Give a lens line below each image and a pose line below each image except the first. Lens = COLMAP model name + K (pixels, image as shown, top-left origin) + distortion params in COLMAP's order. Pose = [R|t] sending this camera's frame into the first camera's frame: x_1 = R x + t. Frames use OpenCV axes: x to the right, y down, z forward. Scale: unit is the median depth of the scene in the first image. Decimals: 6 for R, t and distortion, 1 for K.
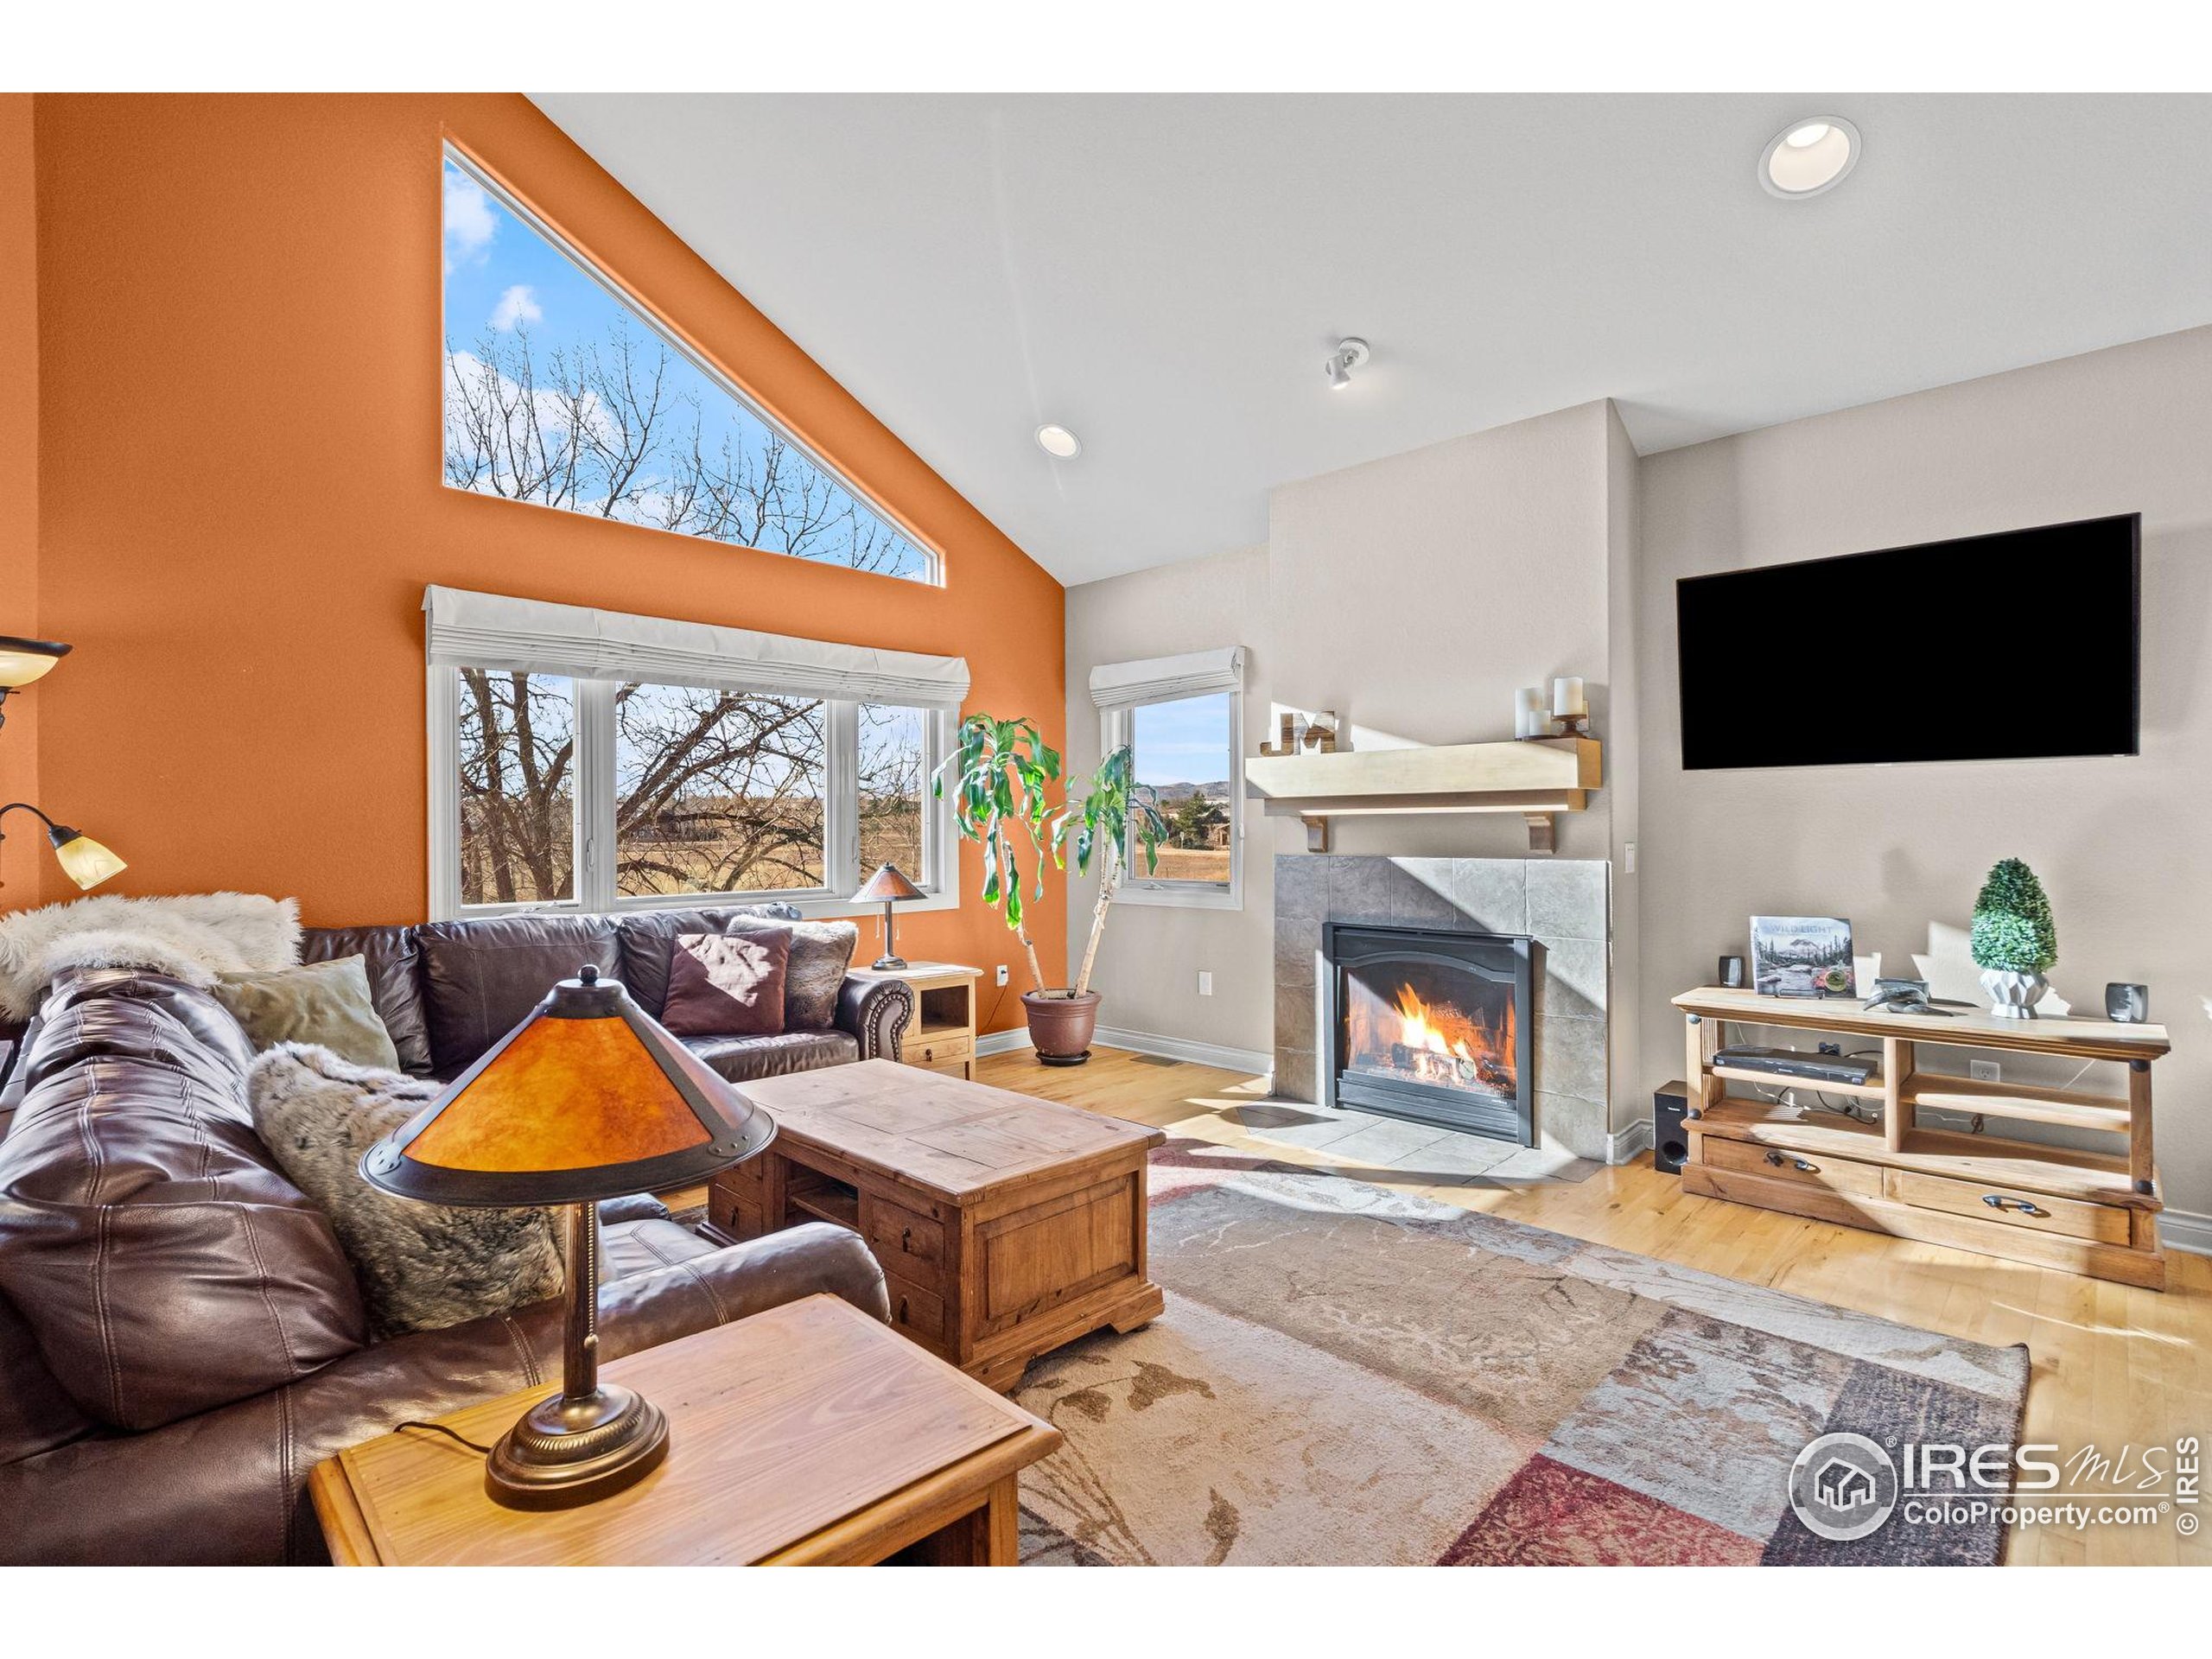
lens RADIAL K [[1067.8, 0, 1111.8], [0, 1067.8, 829.7], [0, 0, 1]] dist [-0.001402, -0.000516]
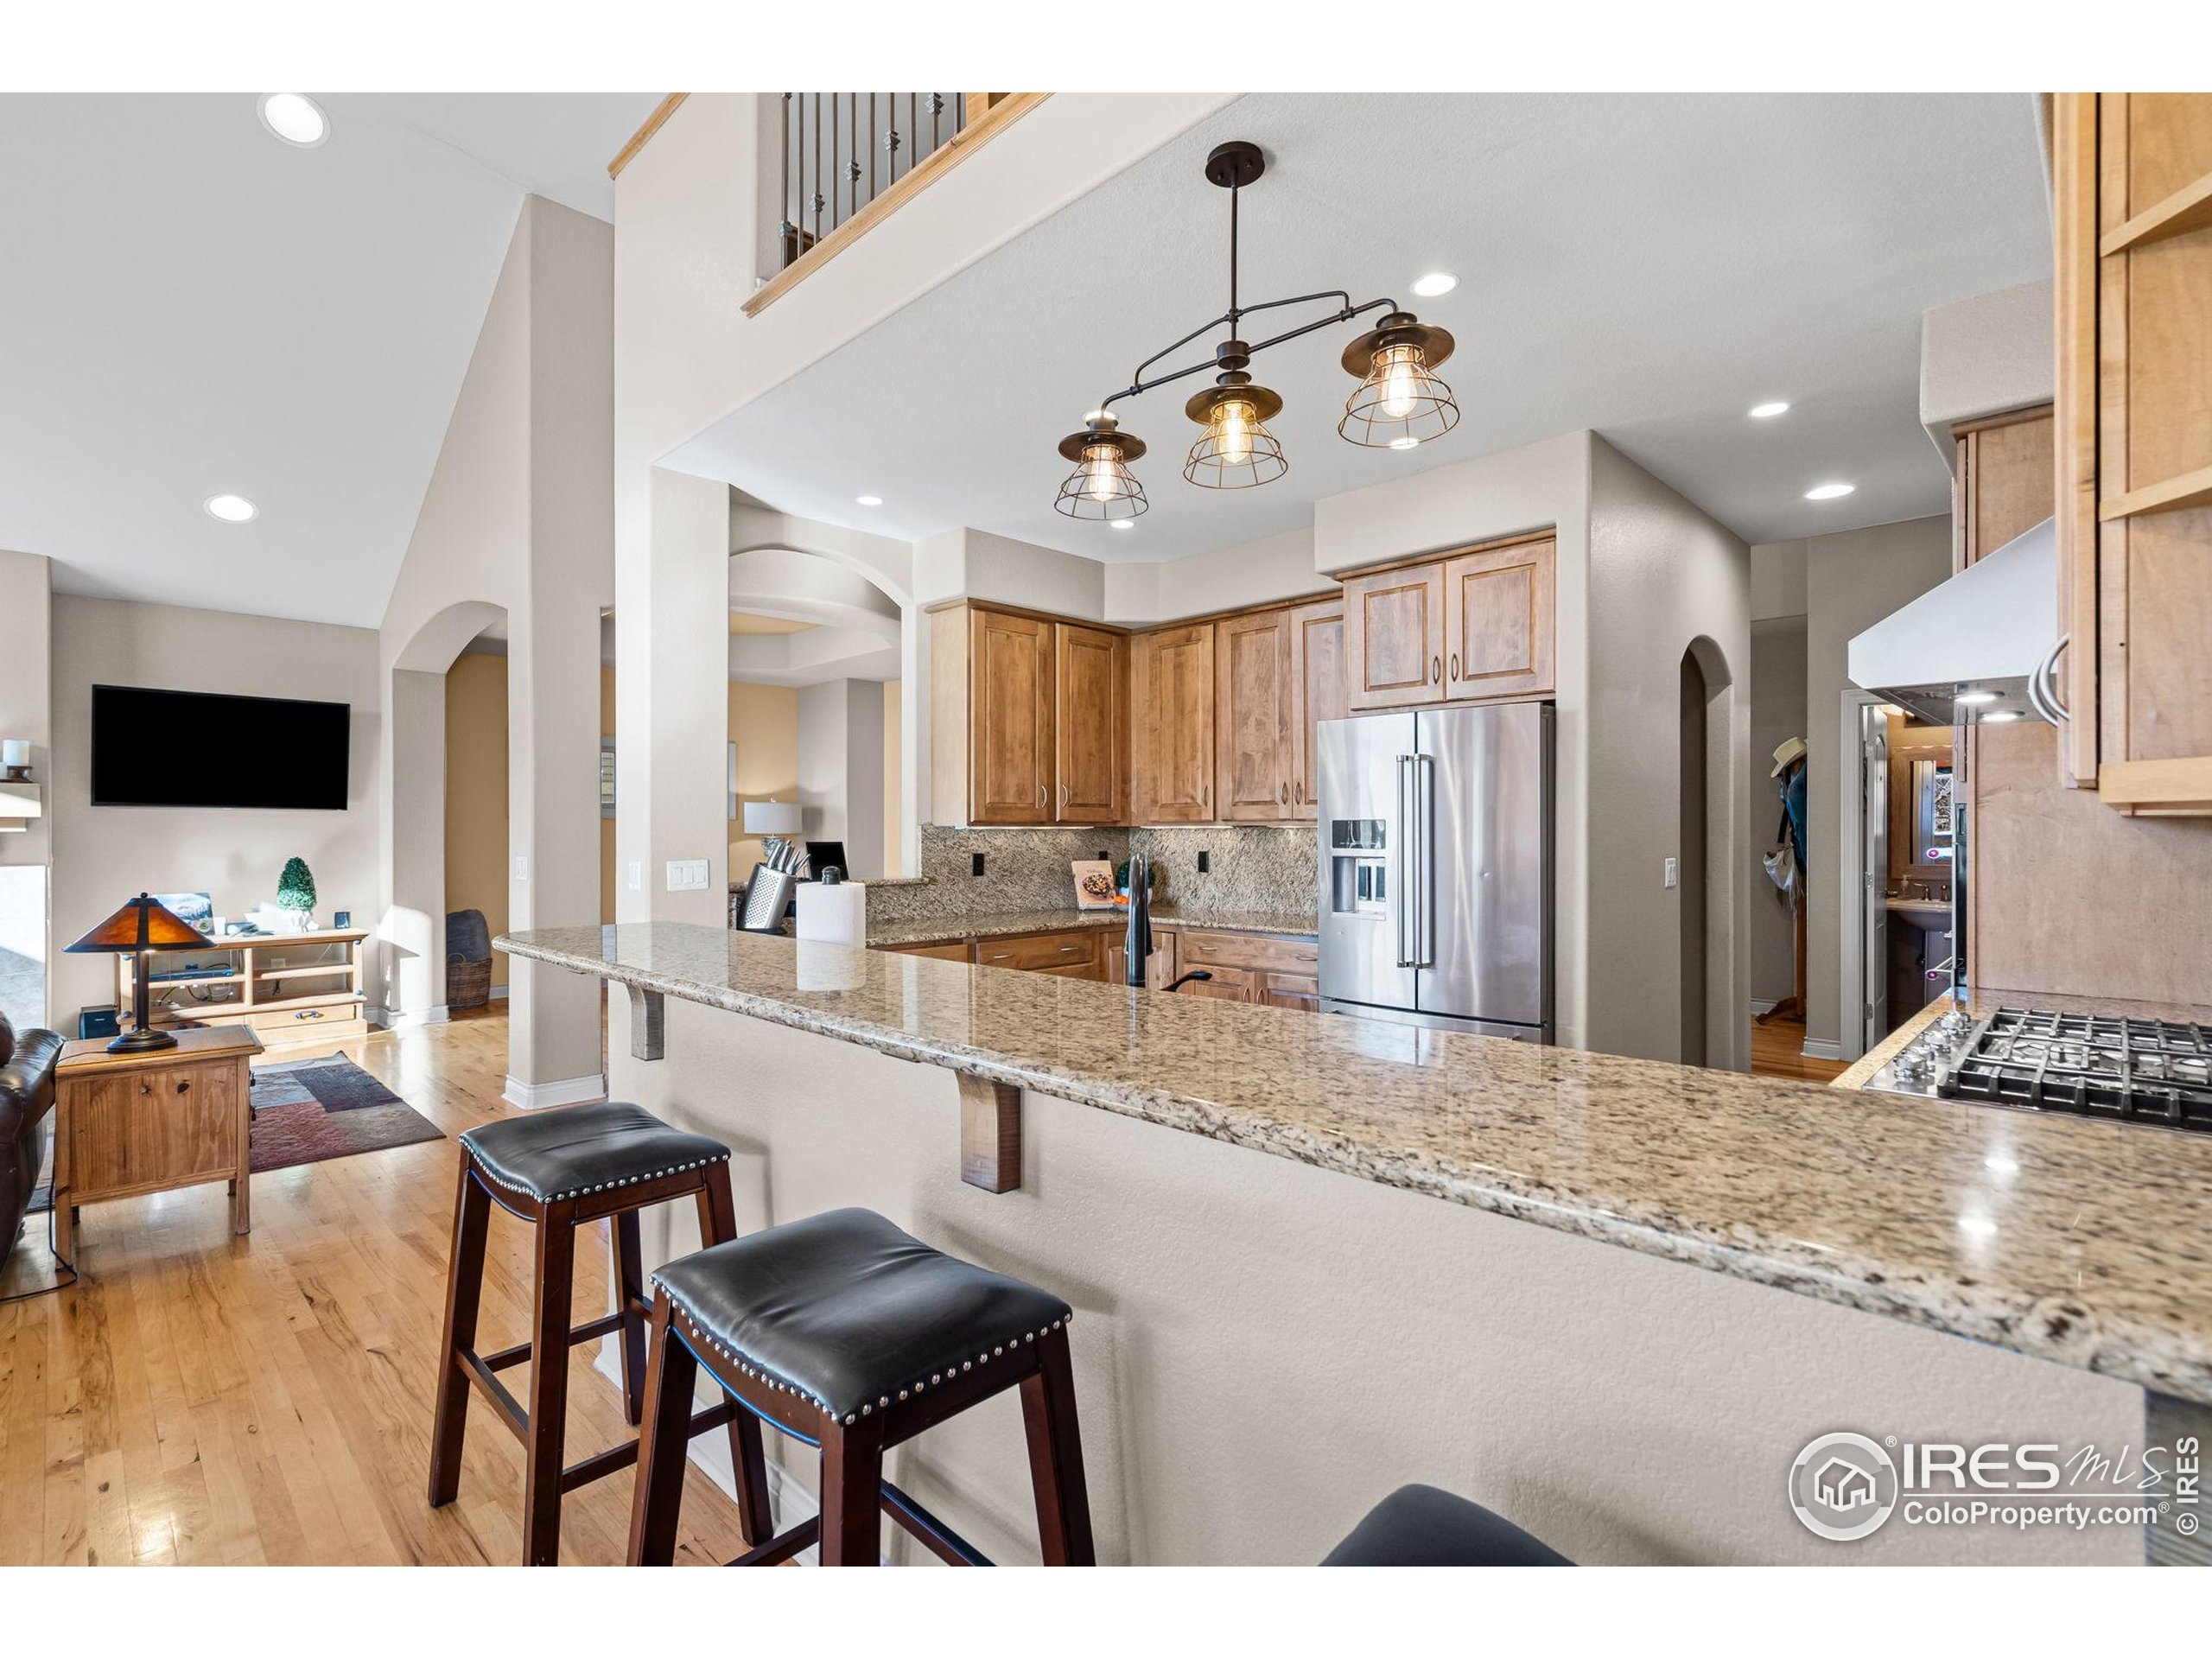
lens RADIAL K [[1067.8, 0, 1111.8], [0, 1067.8, 829.7], [0, 0, 1]] dist [-0.001402, -0.000516]
pose [[0.024222, 0.007134, 0.999681, -0.813018], [0.003468, 0.999968, -0.007220, -0.003921], [-0.999701, 0.003642, 0.024197, -0.435036]]
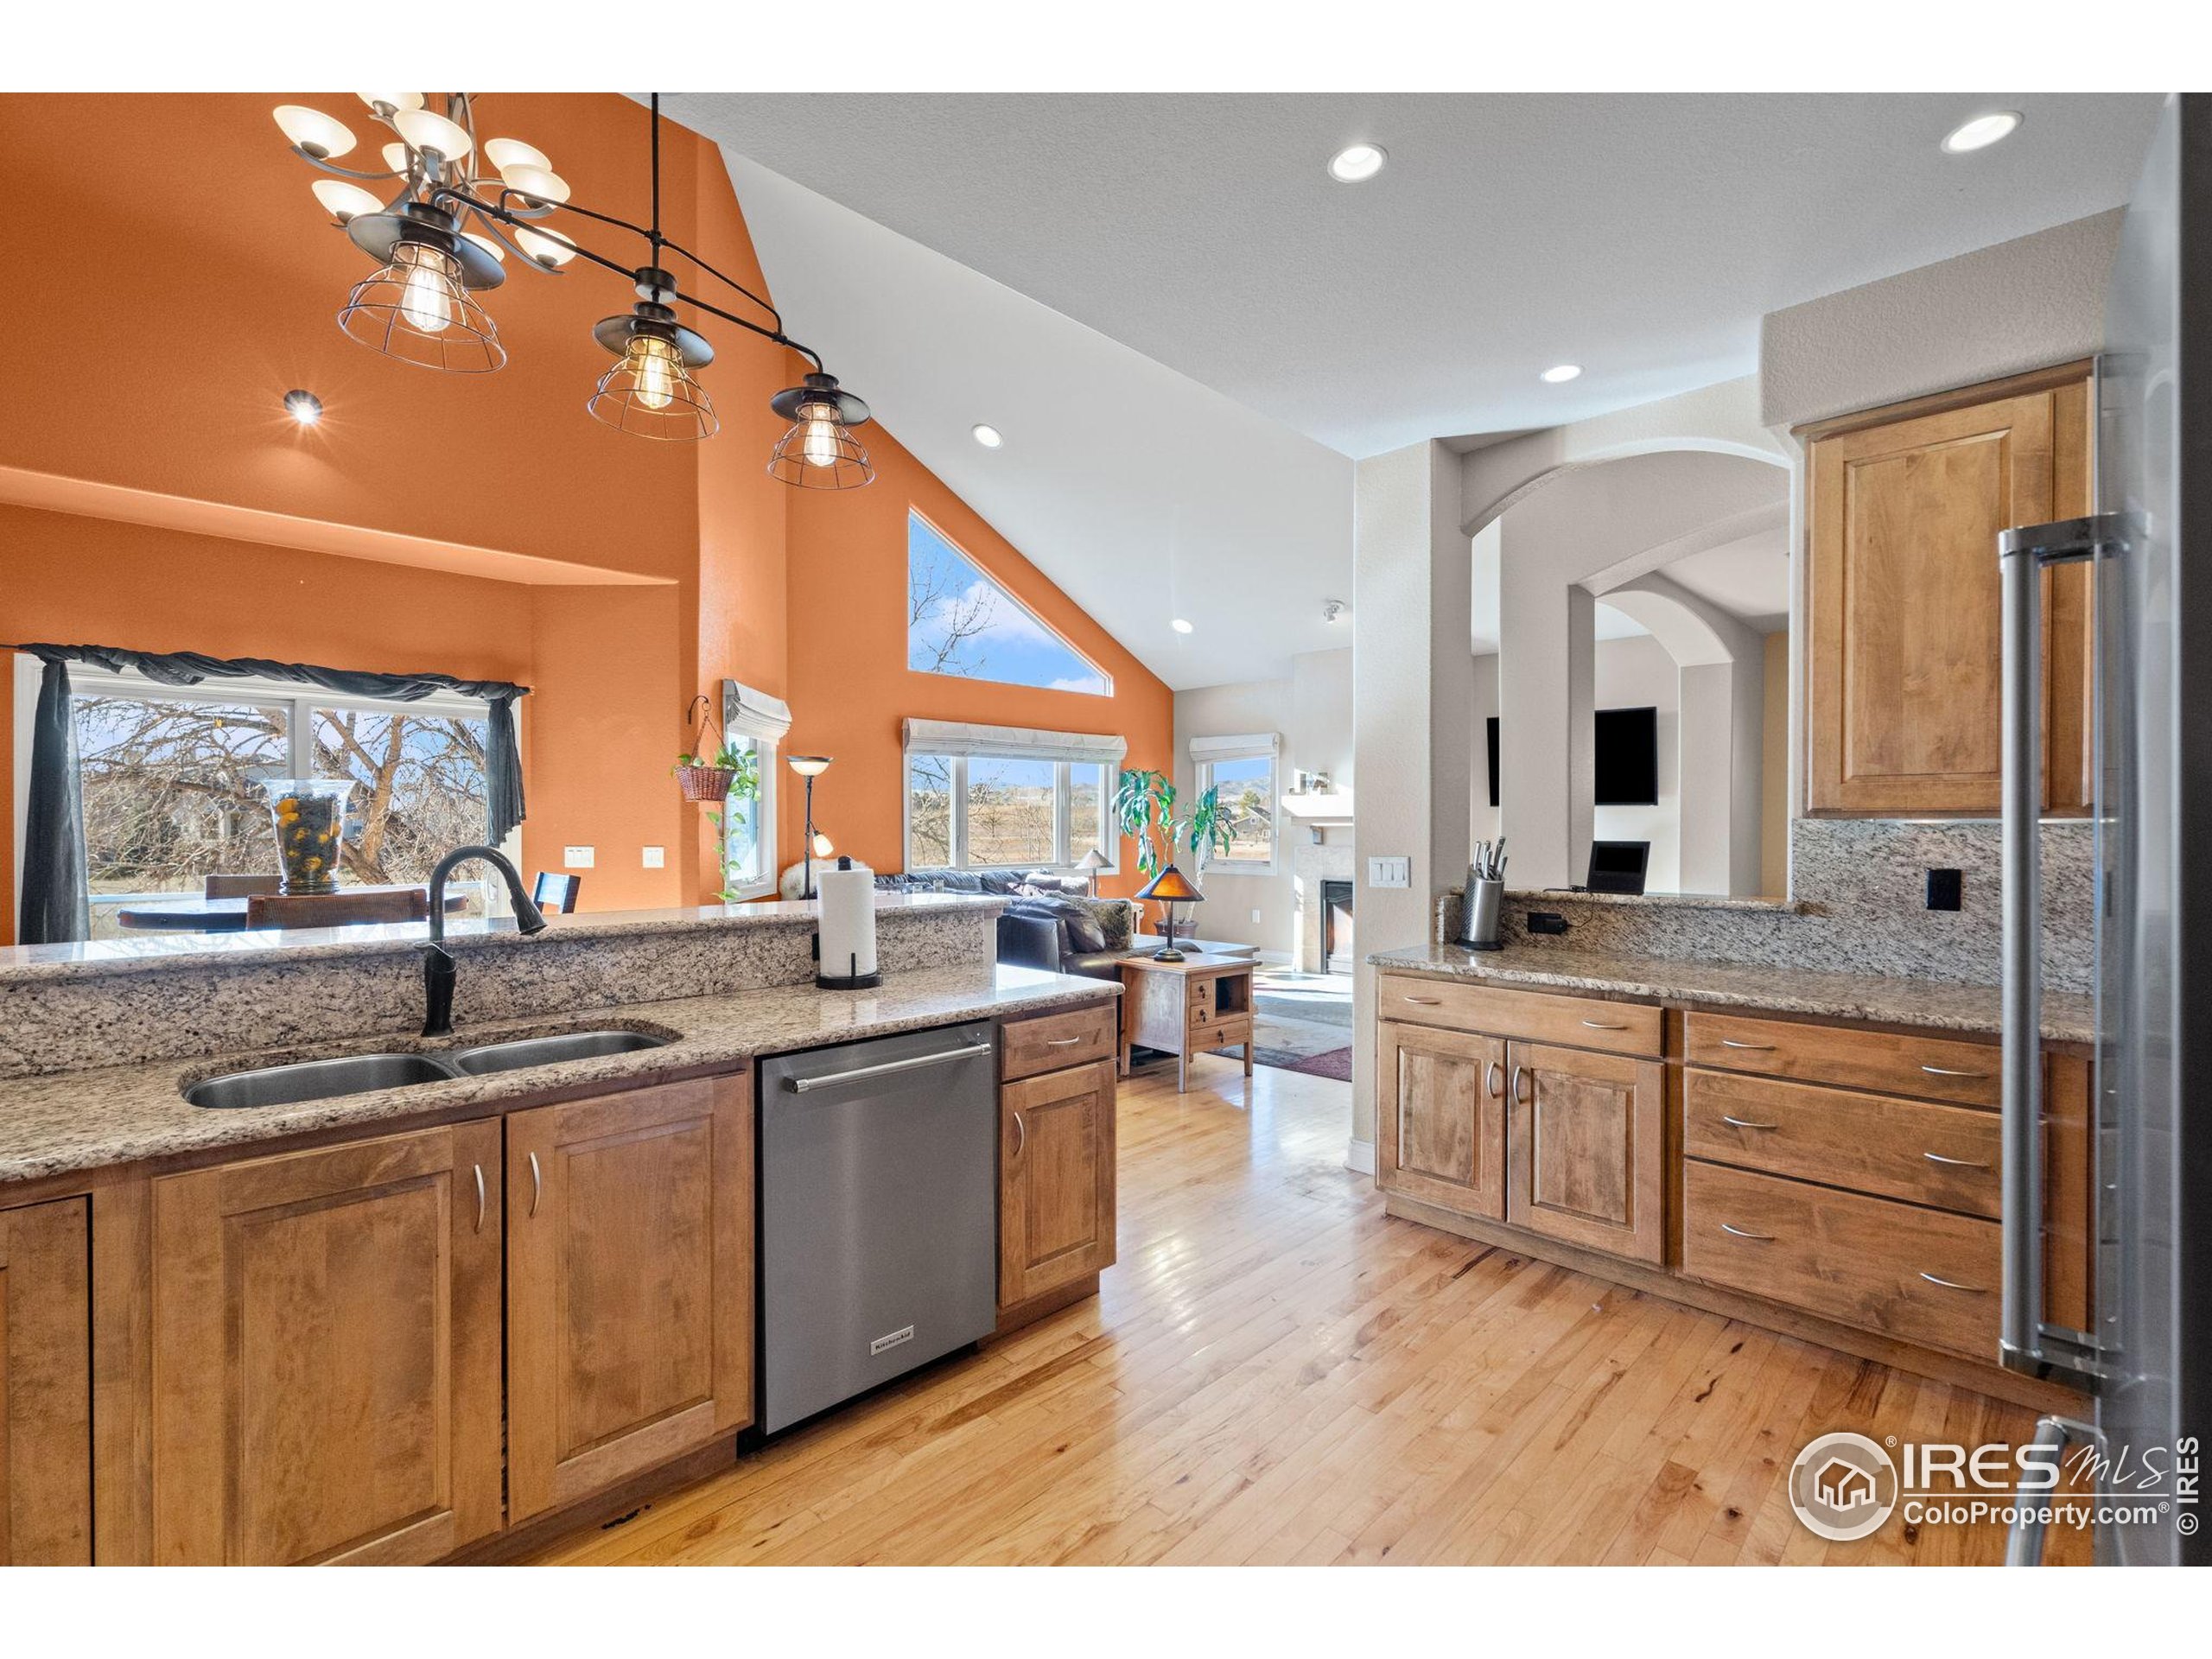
lens RADIAL K [[987.0, 0, 1106.0], [0, 987.0, 829.5], [0, 0, 1]] dist [-0.003563, -0.000316]
pose [[0.999567, 0.008119, -0.028271, -0.149638], [-0.008071, 0.999966, 0.001801, -0.007061], [0.028284, -0.001572, 0.999599, -0.844105]]
